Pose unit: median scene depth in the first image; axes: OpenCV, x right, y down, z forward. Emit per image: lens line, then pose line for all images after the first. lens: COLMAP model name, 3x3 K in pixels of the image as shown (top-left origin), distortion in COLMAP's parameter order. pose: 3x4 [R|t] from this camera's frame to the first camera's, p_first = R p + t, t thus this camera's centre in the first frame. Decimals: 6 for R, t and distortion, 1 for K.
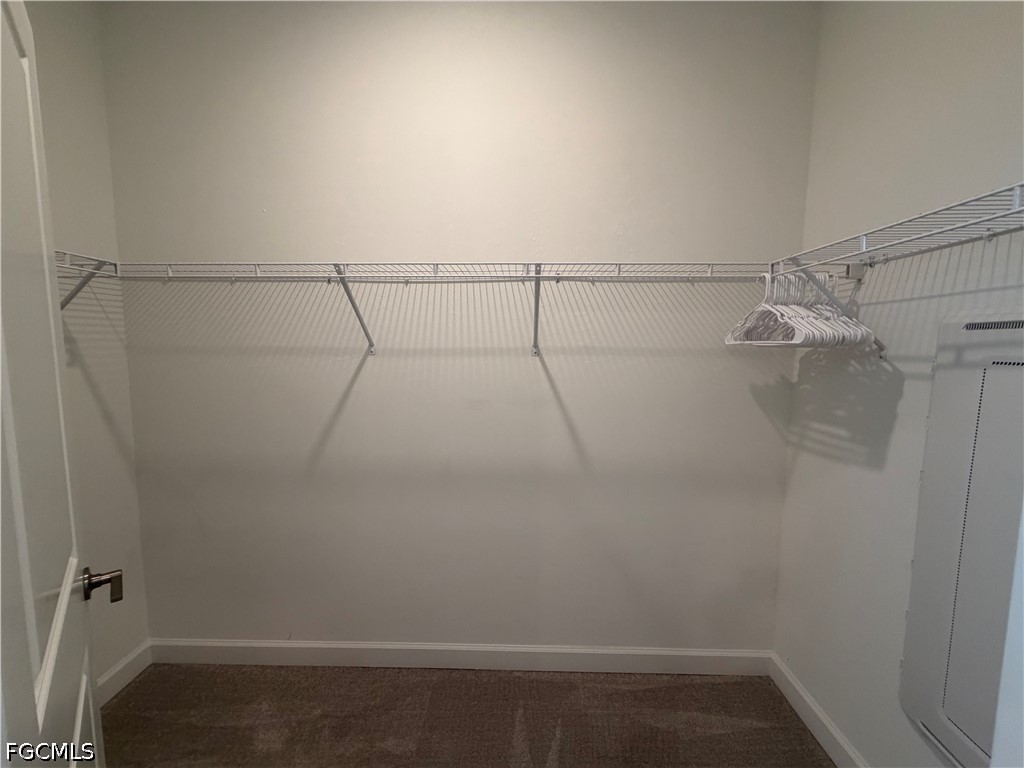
lens RADIAL K [[410.6, 0, 510.3], [0, 410.6, 383.7], [0, 0, 1]] dist [-0.000580, 0.000527]
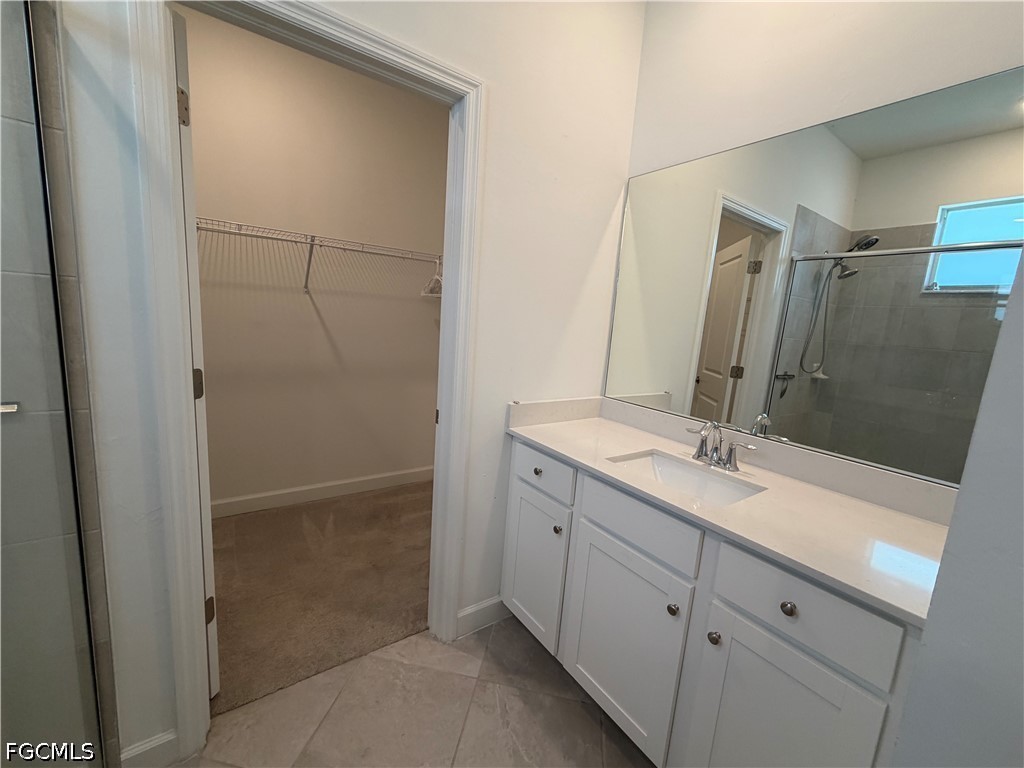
lens RADIAL K [[410.6, 0, 510.3], [0, 410.6, 383.7], [0, 0, 1]] dist [-0.000580, 0.000527]
pose [[0.808158, -0.042225, 0.587450, -0.239684], [-0.009750, 0.996331, 0.085029, 0.130386], [-0.588885, -0.074445, 0.804781, -0.712643]]
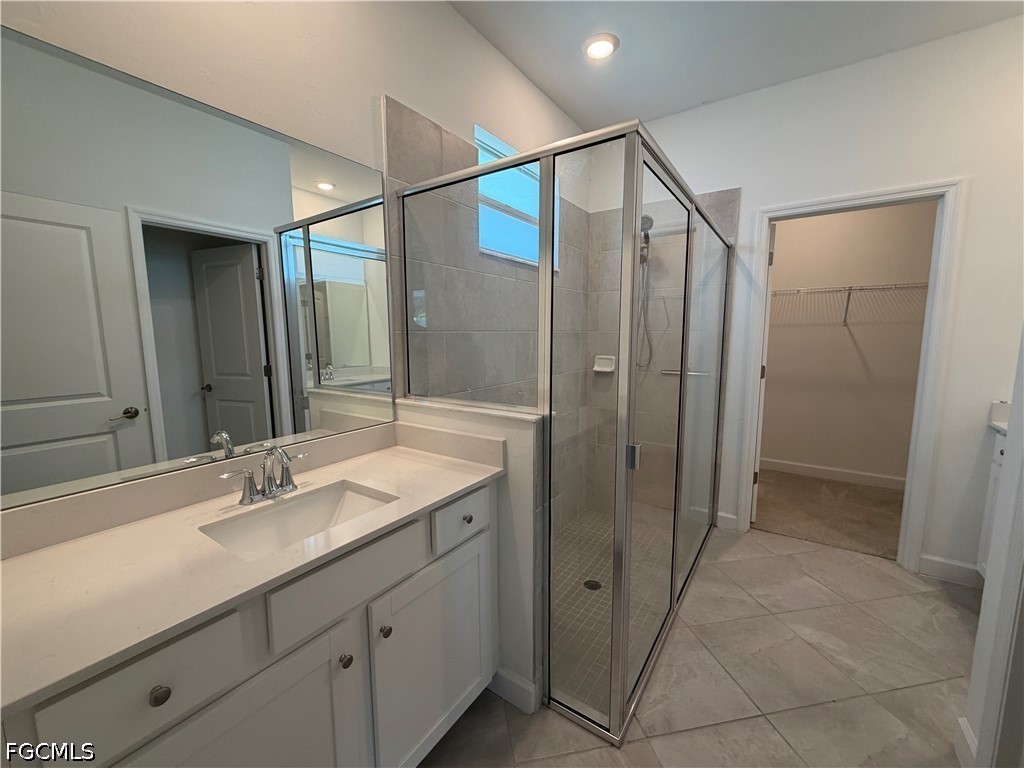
lens RADIAL K [[410.6, 0, 510.3], [0, 410.6, 383.7], [0, 0, 1]] dist [-0.000580, 0.000527]
pose [[0.832351, 0.058829, -0.551118, -0.192285], [-0.043871, 0.998224, 0.040297, 0.222102], [0.552510, -0.009363, 0.833454, -1.752936]]
